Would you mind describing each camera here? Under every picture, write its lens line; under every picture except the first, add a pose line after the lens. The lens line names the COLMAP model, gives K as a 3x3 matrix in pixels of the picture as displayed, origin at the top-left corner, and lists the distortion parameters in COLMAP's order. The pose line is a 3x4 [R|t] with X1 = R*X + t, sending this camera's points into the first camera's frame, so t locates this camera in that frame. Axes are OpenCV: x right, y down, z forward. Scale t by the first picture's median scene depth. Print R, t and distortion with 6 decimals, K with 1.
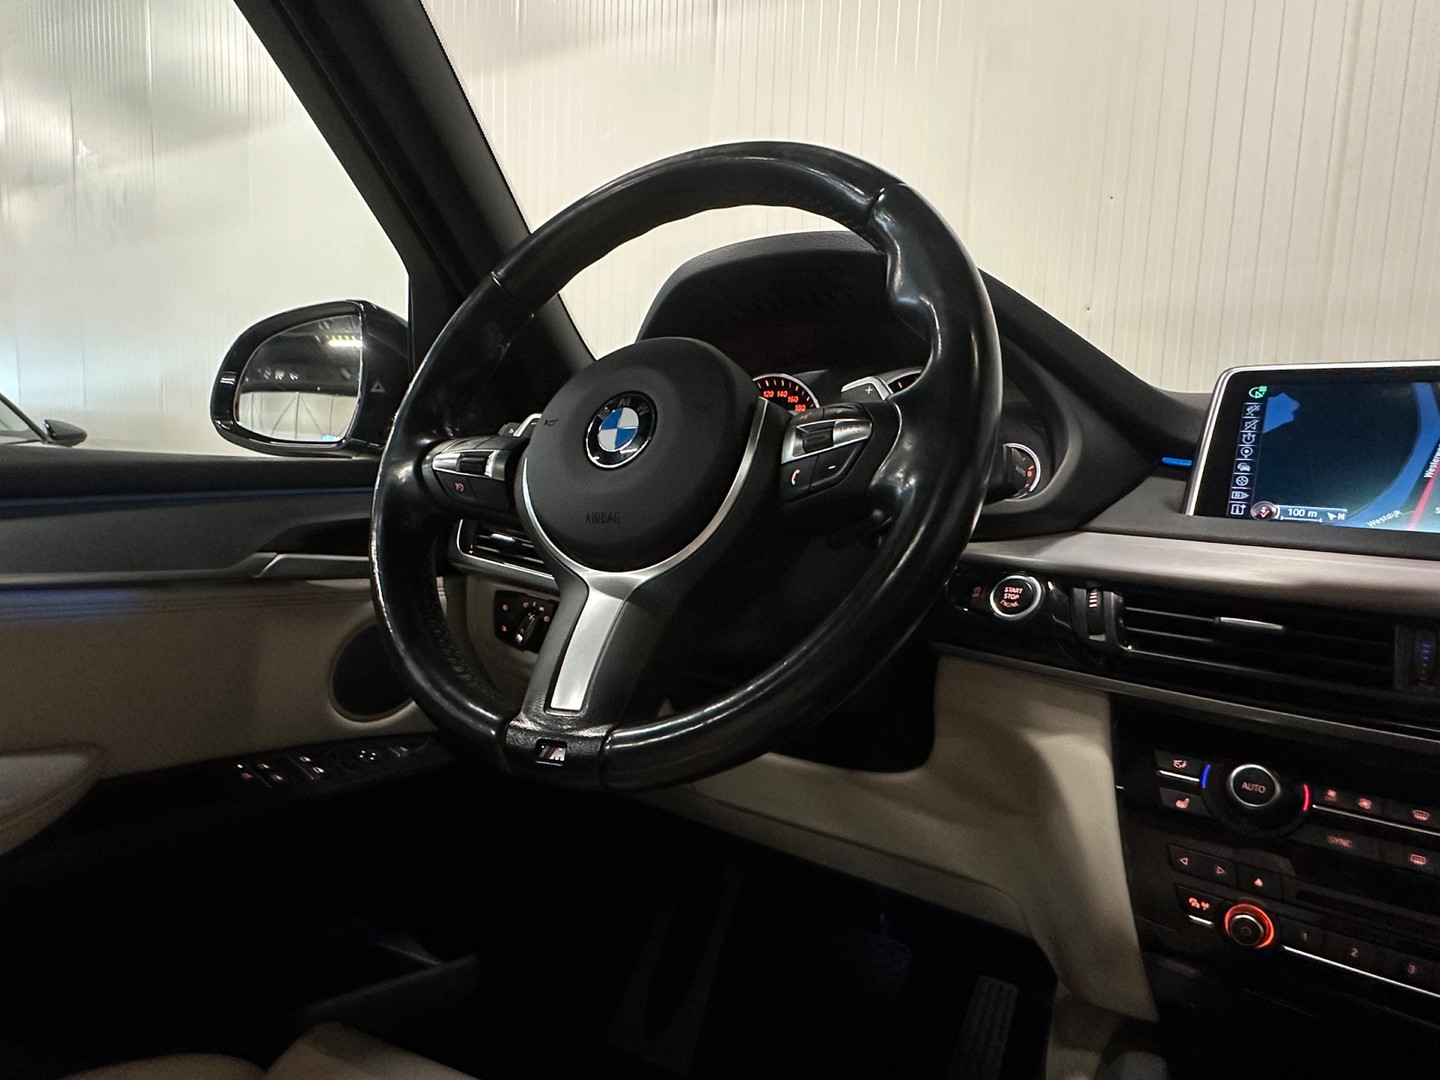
lens RADIAL K [[855.3, 0, 711.0], [0, 855.3, 555.7], [0, 0, 1]] dist [0.002022, -0.000462]
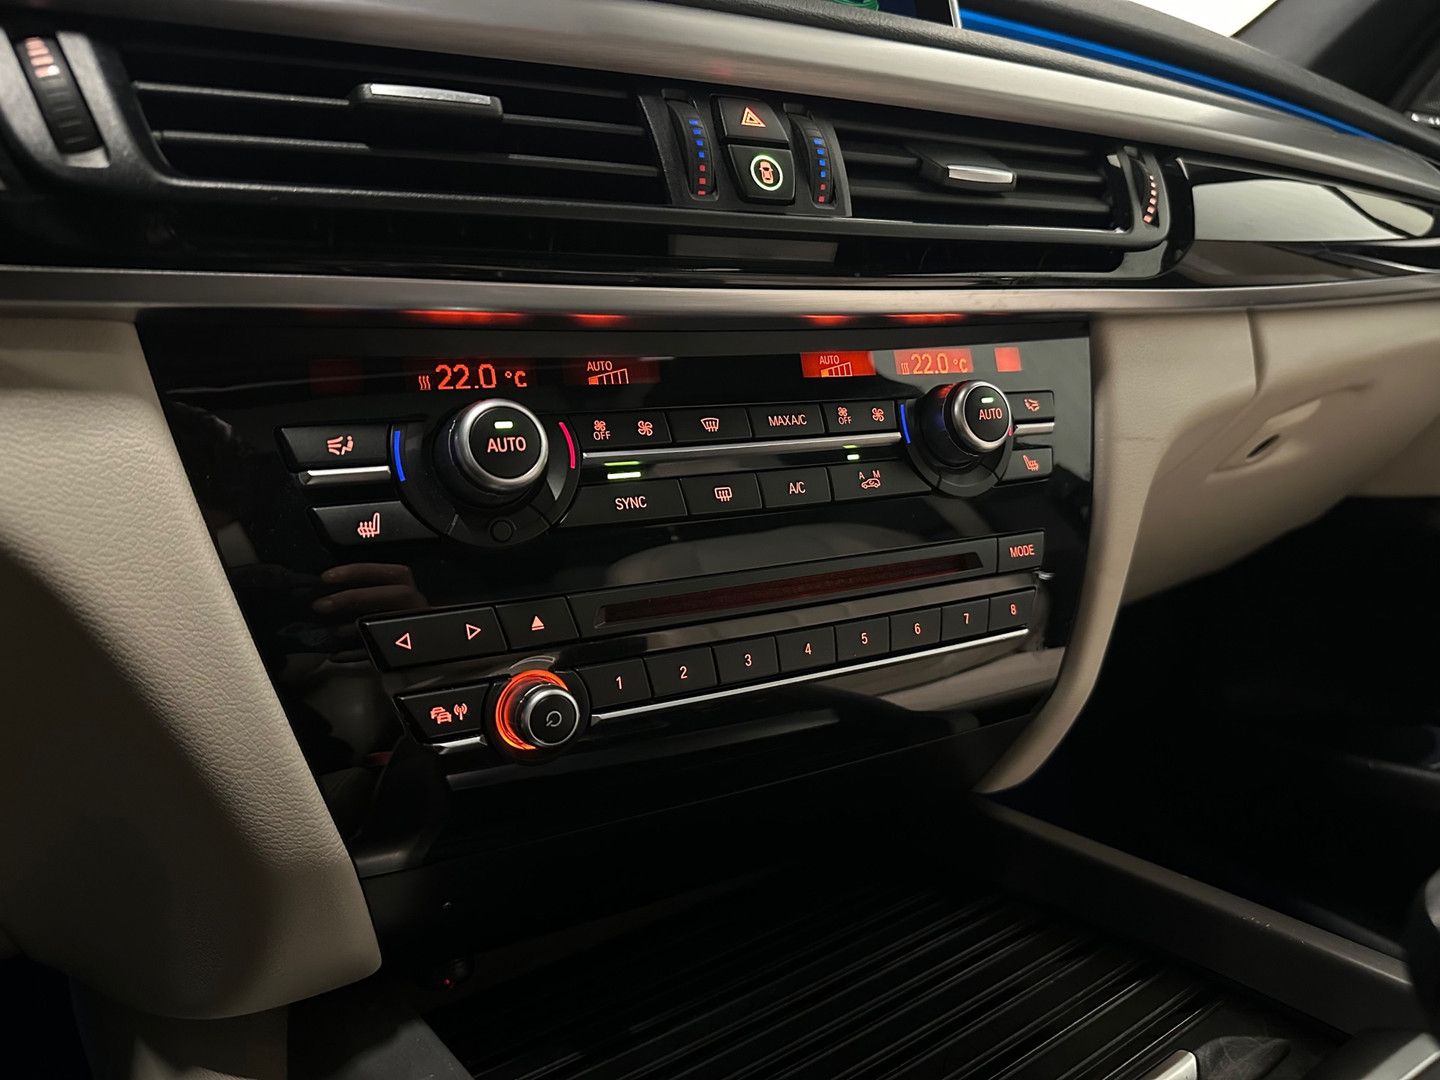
lens RADIAL K [[1022.6, 0, 713.0], [0, 1022.6, 549.8], [0, 0, 1]] dist [-0.030733, -0.005365]
pose [[0.394923, -0.271096, 0.877806, 0.143903], [0.084412, 0.962138, 0.259164, 0.173803], [-0.914828, -0.028252, 0.402854, 0.606787]]
